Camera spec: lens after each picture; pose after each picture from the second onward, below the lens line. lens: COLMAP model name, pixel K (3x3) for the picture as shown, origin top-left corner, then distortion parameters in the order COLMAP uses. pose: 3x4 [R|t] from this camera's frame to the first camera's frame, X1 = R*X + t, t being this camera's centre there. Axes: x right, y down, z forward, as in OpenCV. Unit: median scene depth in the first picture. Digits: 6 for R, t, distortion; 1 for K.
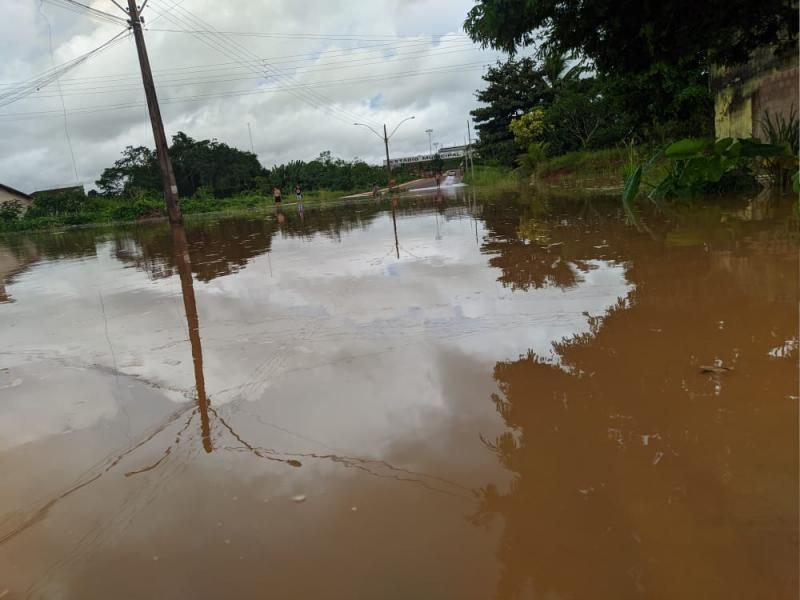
lens RADIAL K [[609.3, 0, 400.9], [0, 609.3, 294.5], [0, 0, 1]] dist [0.092031, -0.108836]
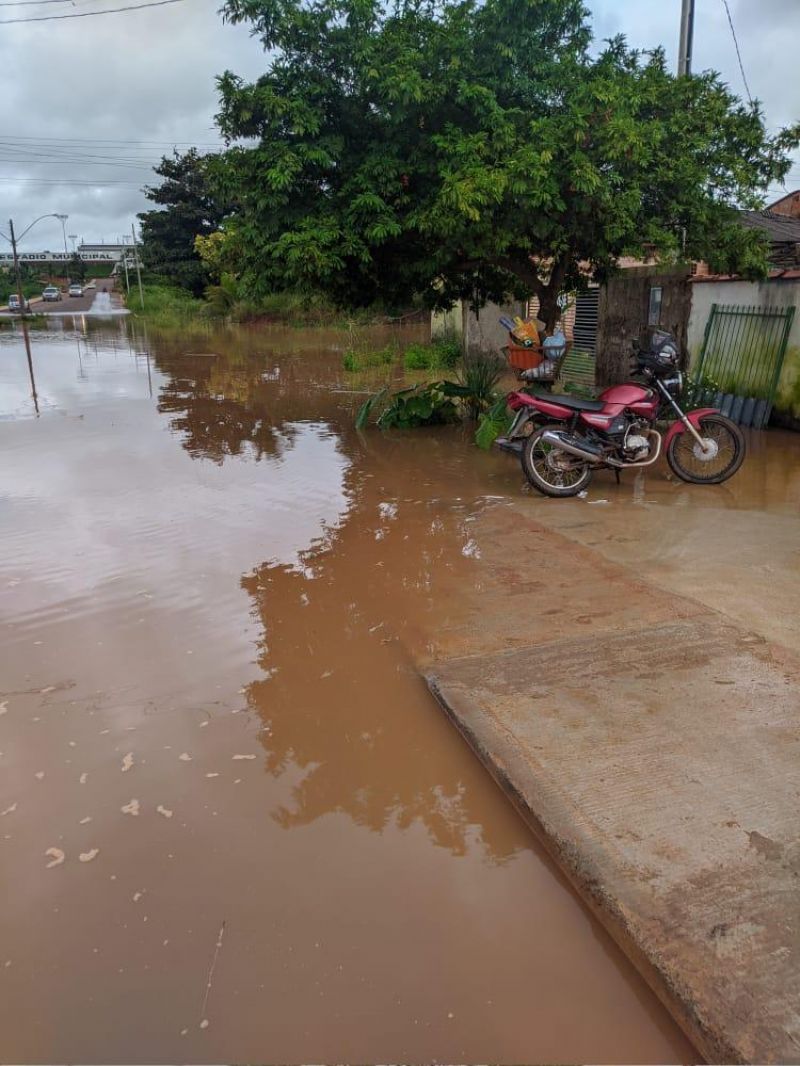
lens RADIAL K [[811.9, 0, 401.0], [0, 811.9, 520.0], [0, 0, 1]] dist [0.092031, -0.108836]
pose [[0.907967, -0.024988, 0.418295, -0.027134], [-0.006631, 0.997239, 0.073966, -0.012136], [-0.418988, -0.069932, 0.905295, -0.055888]]
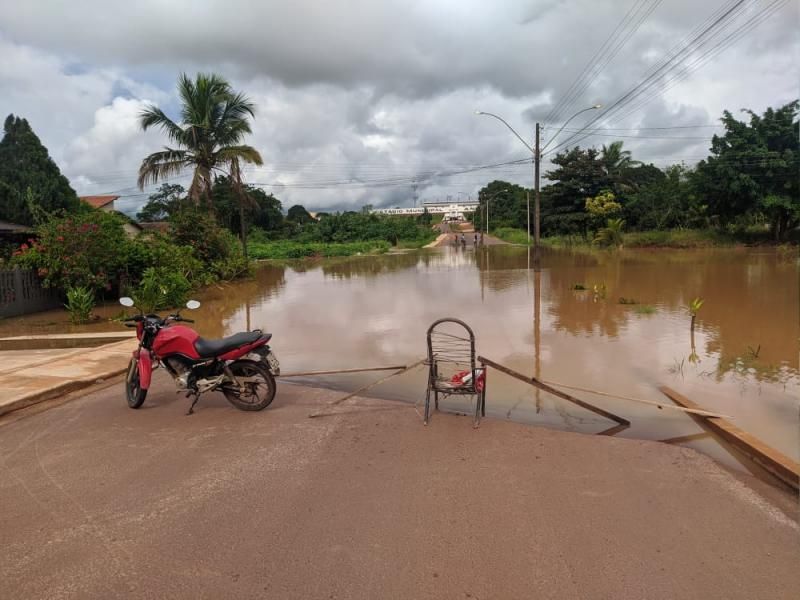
lens RADIAL K [[609.3, 0, 393.6], [0, 609.3, 295.4], [0, 0, 1]] dist [0.092031, -0.108836]
pose [[0.995716, 0.064759, 0.066001, -0.303390], [-0.059580, 0.995201, -0.077625, 0.034073], [-0.070711, 0.073360, 0.994796, -0.217628]]
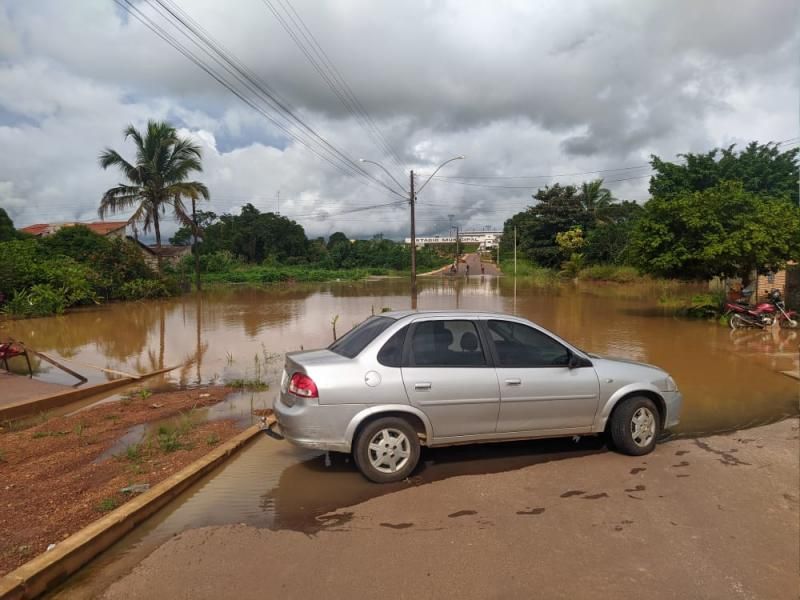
lens RADIAL K [[609.3, 0, 393.1], [0, 609.3, 301.5], [0, 0, 1]] dist [0.092031, -0.108836]
pose [[0.995281, 0.095592, -0.016687, -0.142348], [-0.096828, 0.989634, -0.106061, 0.033415], [0.006375, 0.107177, 0.994220, -0.304910]]
